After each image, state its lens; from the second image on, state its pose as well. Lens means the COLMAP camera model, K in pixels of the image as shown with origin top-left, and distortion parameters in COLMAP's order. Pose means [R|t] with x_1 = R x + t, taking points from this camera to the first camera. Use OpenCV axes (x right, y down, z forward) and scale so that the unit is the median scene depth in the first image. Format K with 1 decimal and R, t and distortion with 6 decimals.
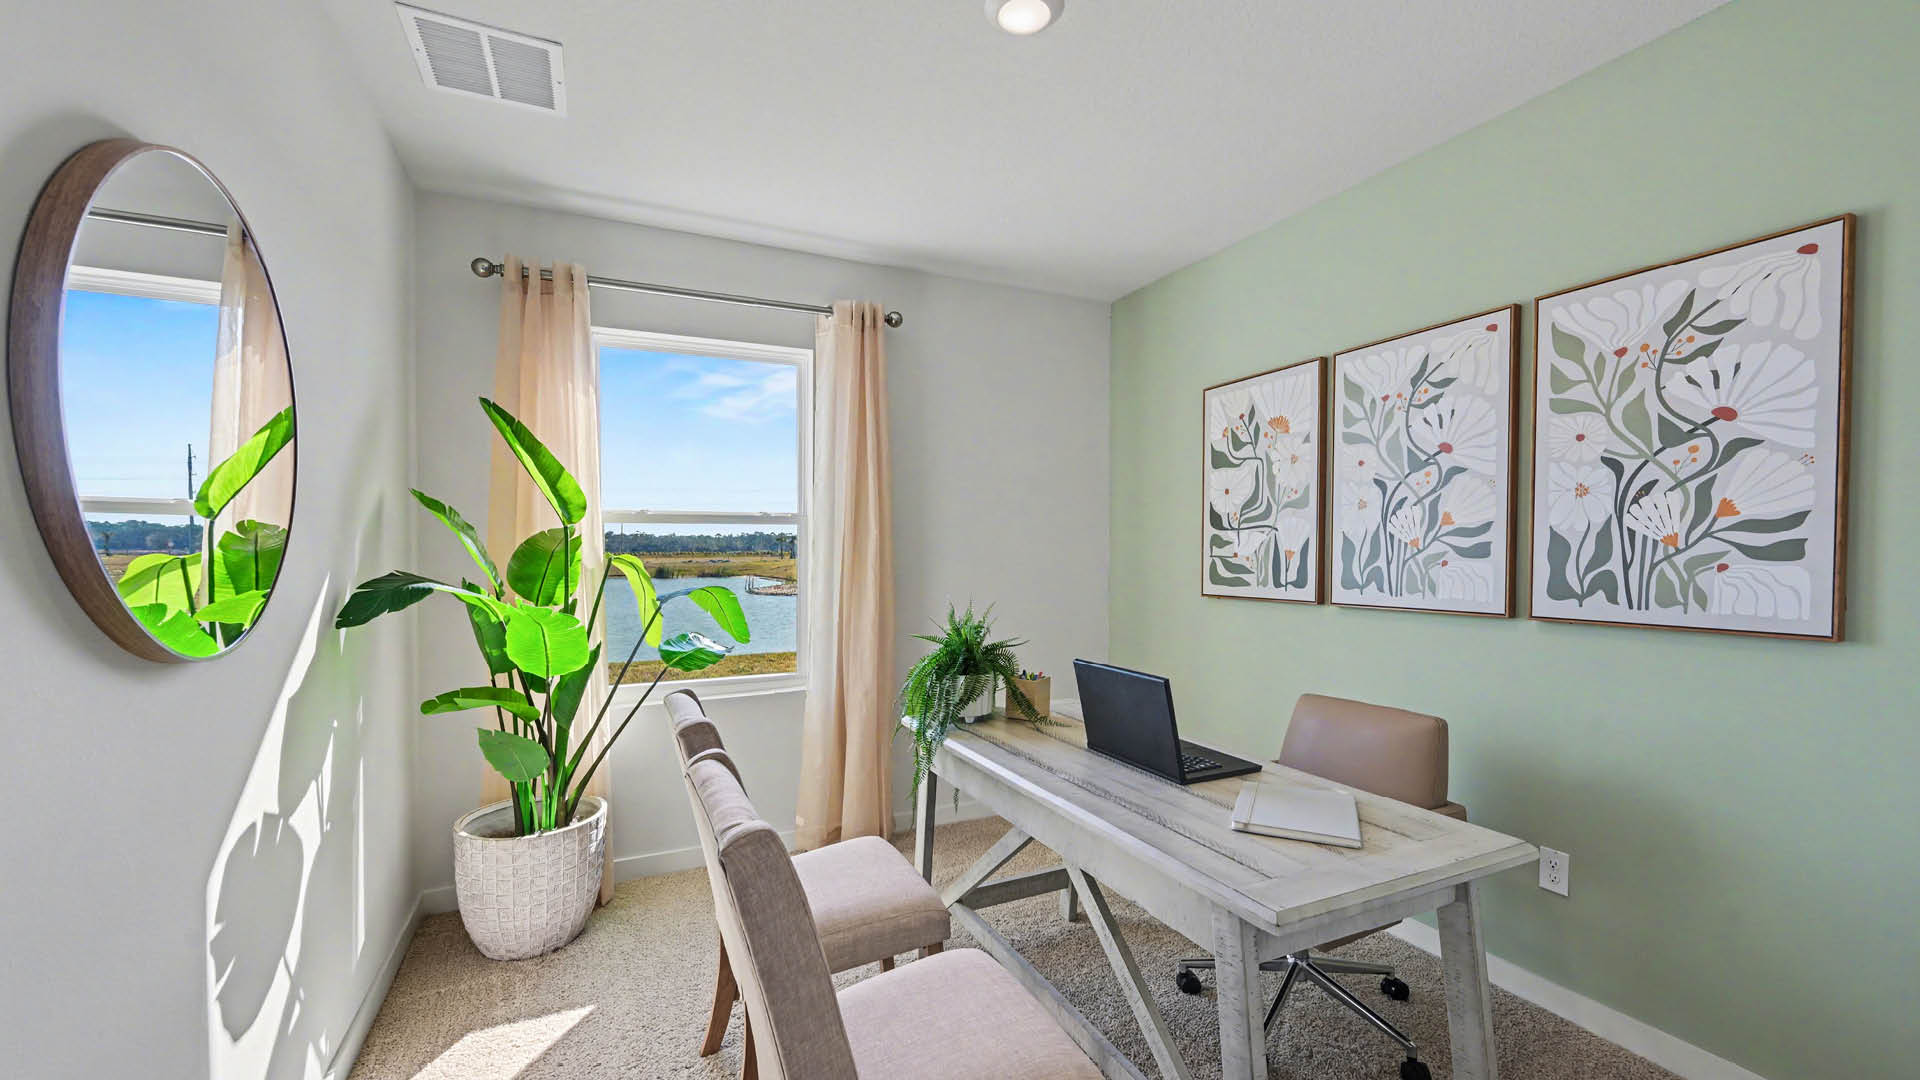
lens RADIAL K [[760.8, 0, 971.8], [0, 760.8, 555.3], [0, 0, 1]] dist [-0.021095, -0.000297]
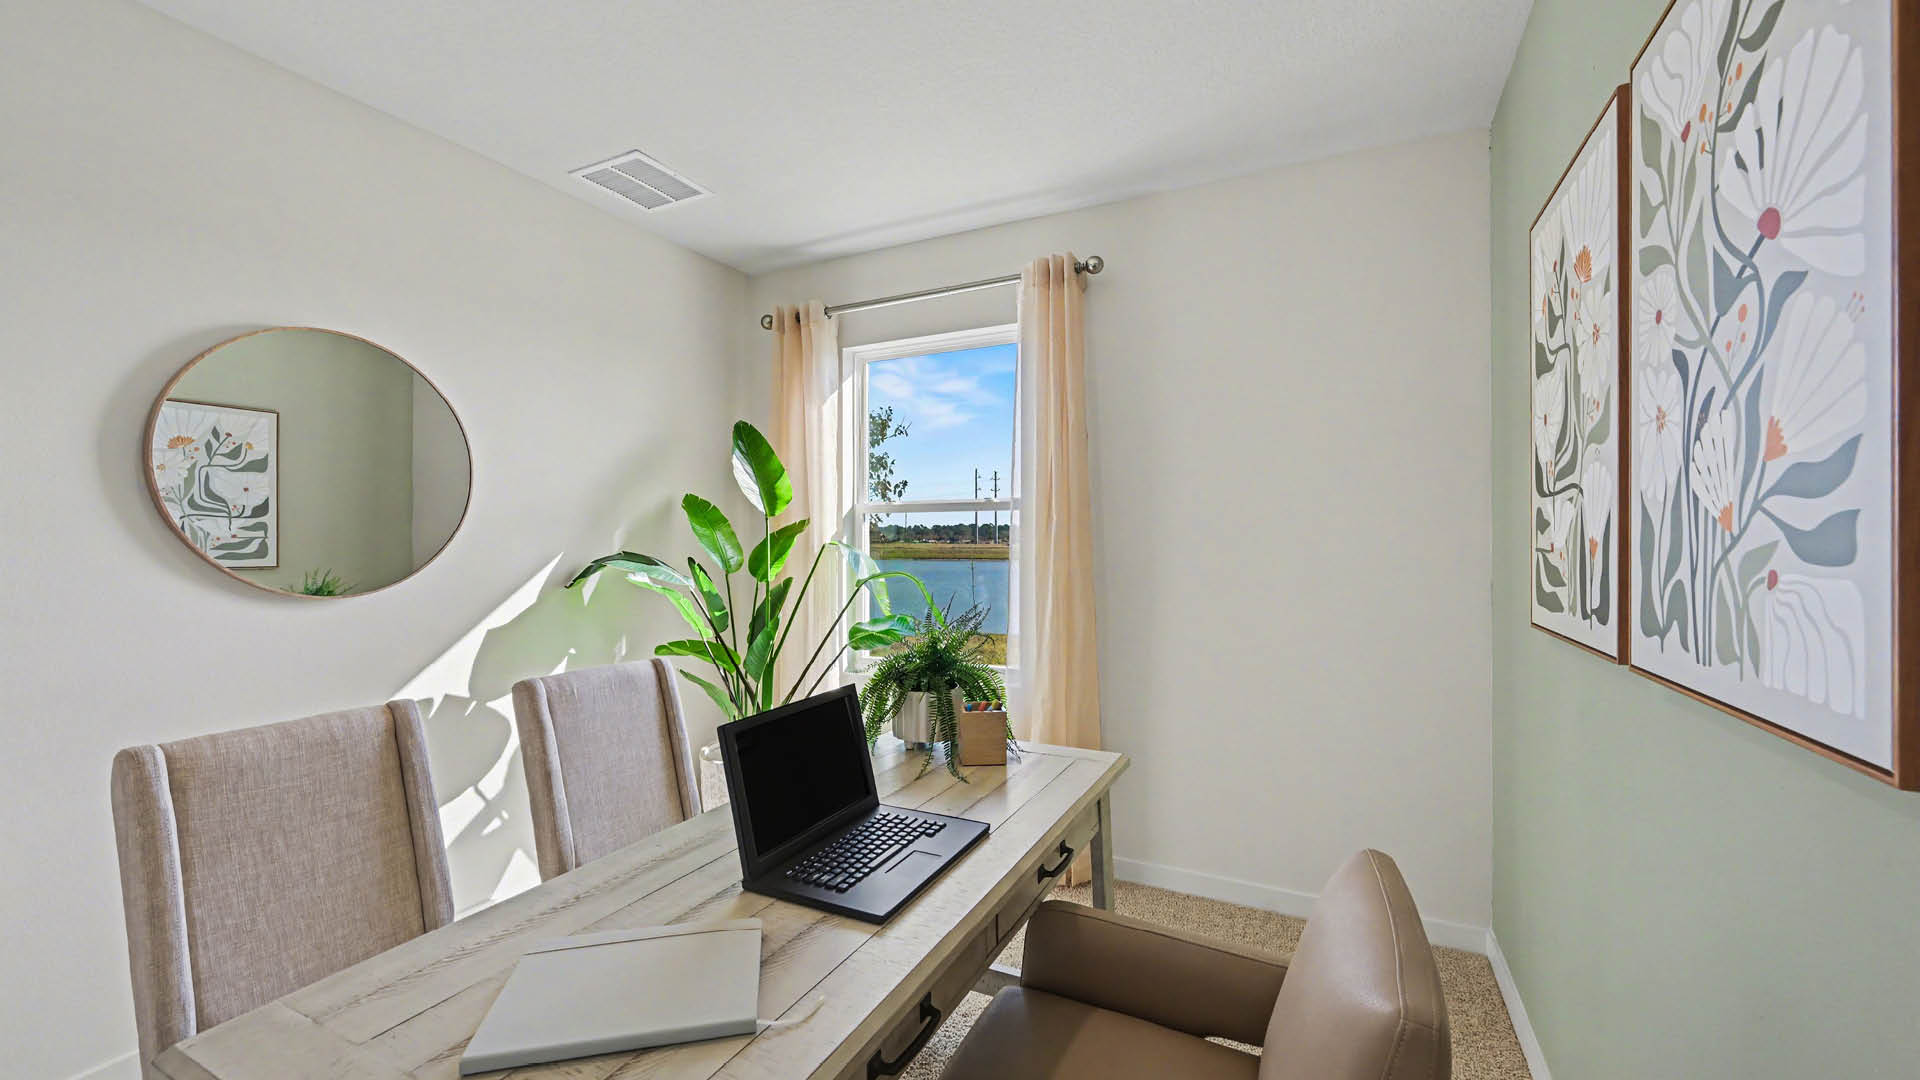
lens RADIAL K [[760.8, 0, 965.1], [0, 760.8, 540.7], [0, 0, 1]] dist [-0.021095, -0.000297]
pose [[0.603756, 0.000814, -0.797169, 0.604949], [-0.004575, 0.999987, -0.002444, -0.003000], [0.797156, 0.005122, 0.603752, 0.478817]]
